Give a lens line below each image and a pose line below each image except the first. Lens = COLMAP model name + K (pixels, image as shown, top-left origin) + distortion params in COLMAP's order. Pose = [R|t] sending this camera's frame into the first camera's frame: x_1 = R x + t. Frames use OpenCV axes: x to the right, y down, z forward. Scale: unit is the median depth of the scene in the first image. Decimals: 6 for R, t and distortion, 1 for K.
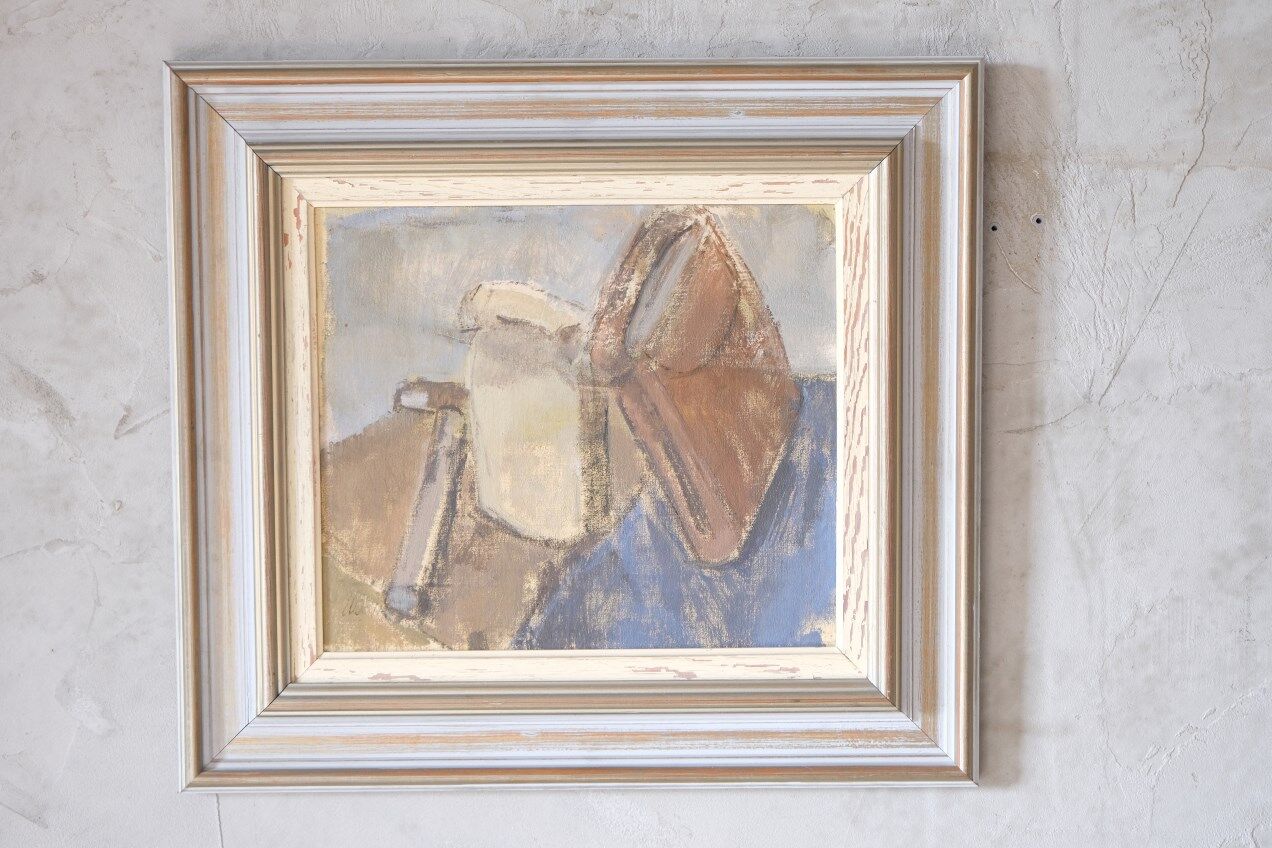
lens RADIAL K [[2155.6, 0, 632.0], [0, 2155.6, 400.0], [0, 0, 1]] dist [-0.177558, 2.055409]
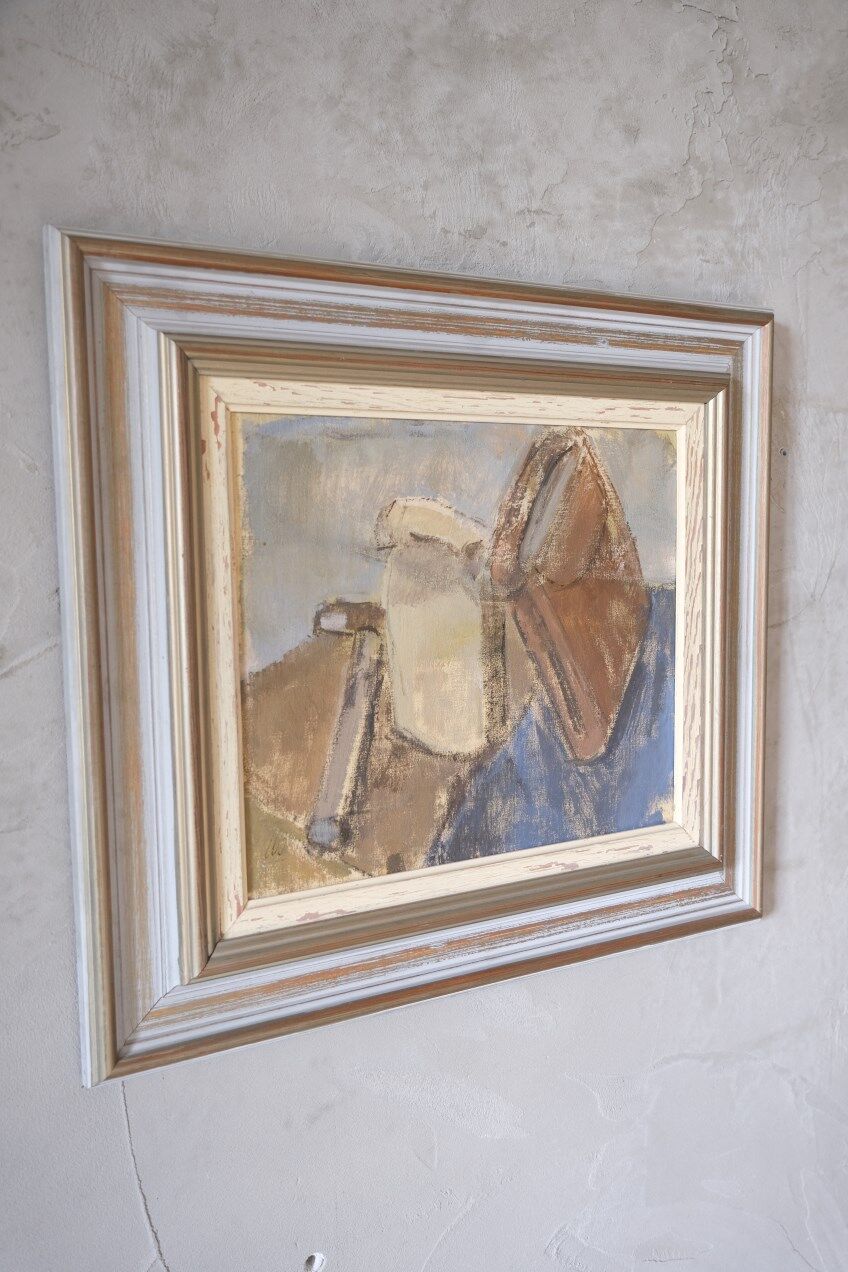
lens RADIAL K [[1065.7, 0, 424.0], [0, 1065.7, 636.0], [0, 0, 1]] dist [0.010300, 0.009397]
pose [[0.893427, -0.050517, 0.446359, -0.275835], [0.044168, 0.998721, 0.024625, -0.003800], [-0.447031, -0.002286, 0.894515, 0.560737]]
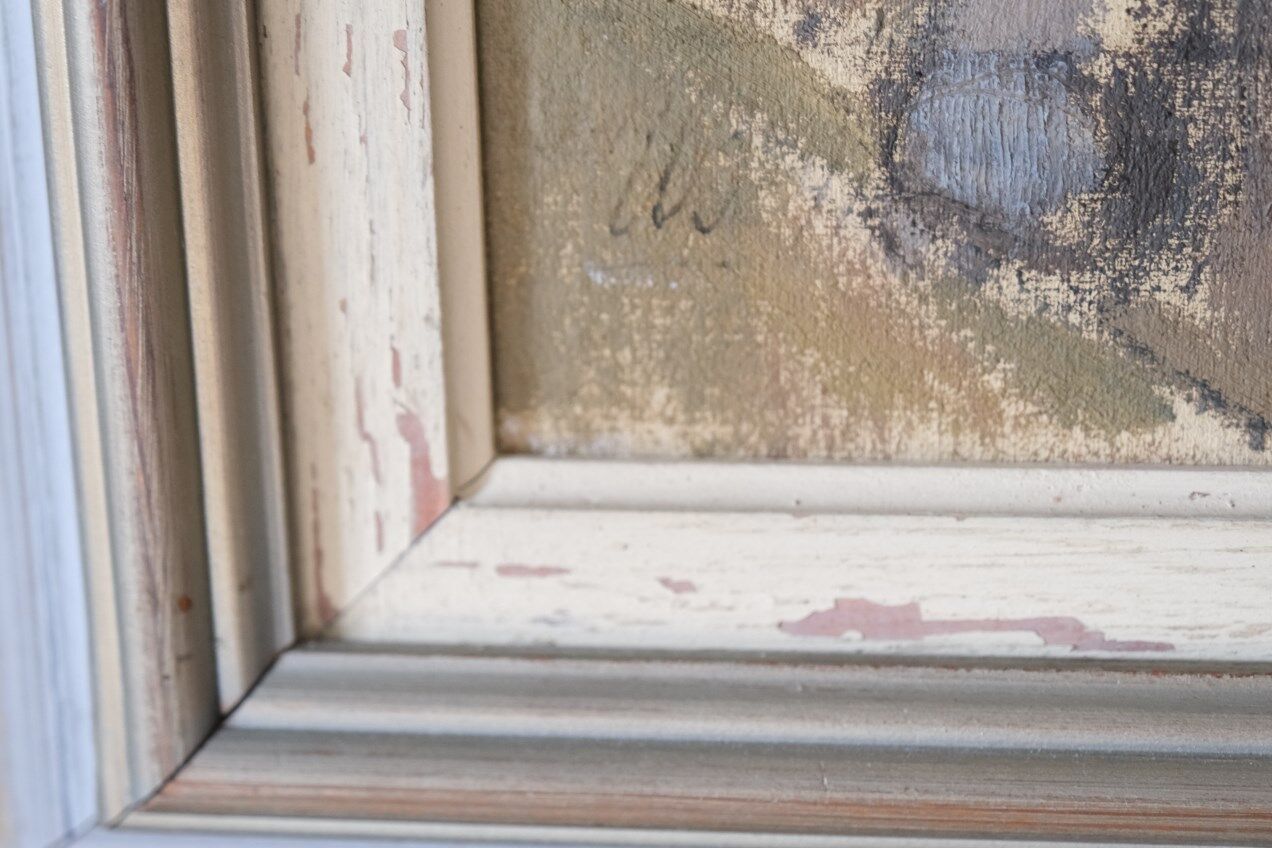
lens RADIAL K [[3604.2, 0, 635.8], [0, 3604.2, 423.1], [0, 0, 1]] dist [-0.224716, 1.721954]
pose [[0.988216, 0.031891, -0.149708, -0.094319], [0.013593, 0.955906, 0.293358, 0.037517], [0.152462, -0.291936, 0.944208, 0.755905]]
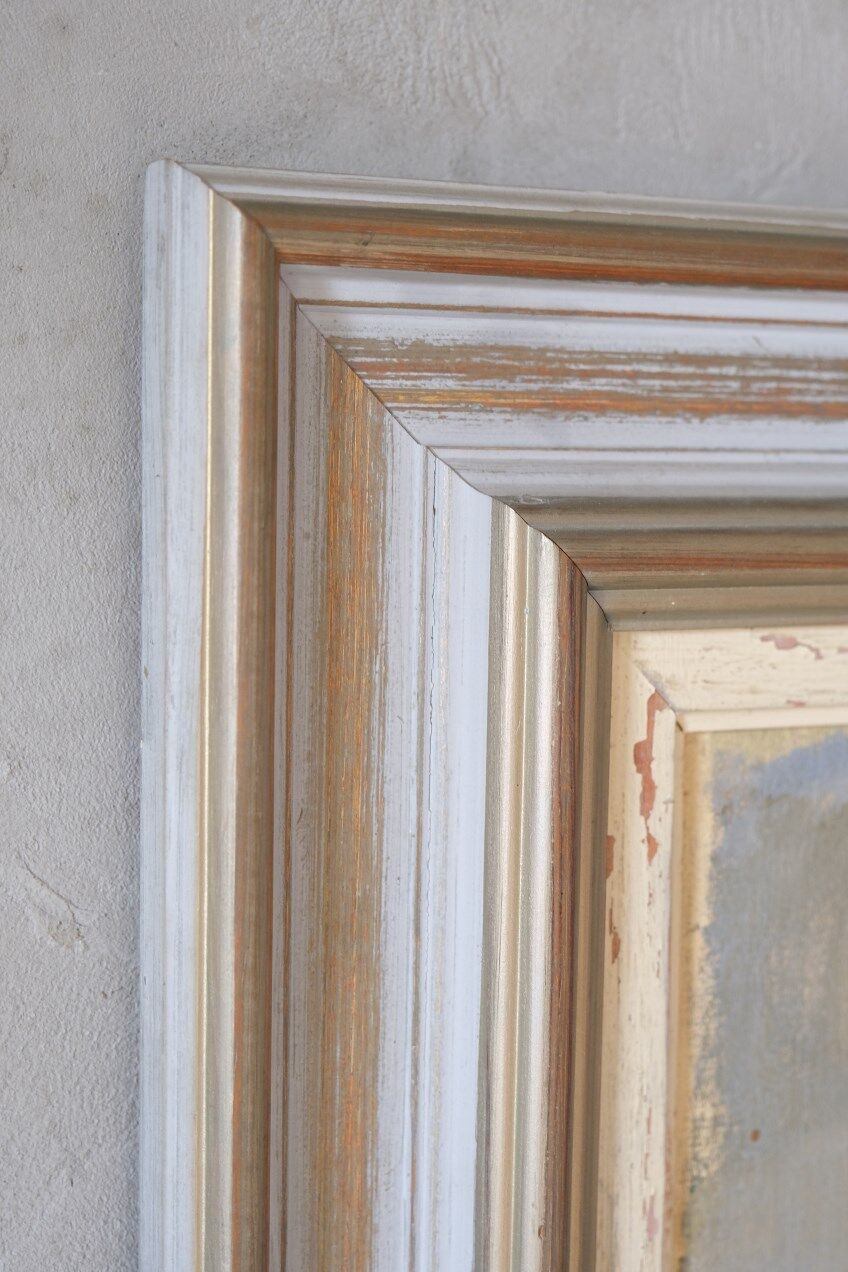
lens RADIAL K [[2240.3, 0, 424.0], [0, 2240.3, 636.0], [0, 0, 1]] dist [-0.082100, 0.124803]
pose [[0.916166, -0.012279, 0.400611, -0.290308], [0.010784, 0.999924, 0.005984, -0.103070], [-0.400654, -0.001162, 0.916228, 0.742643]]
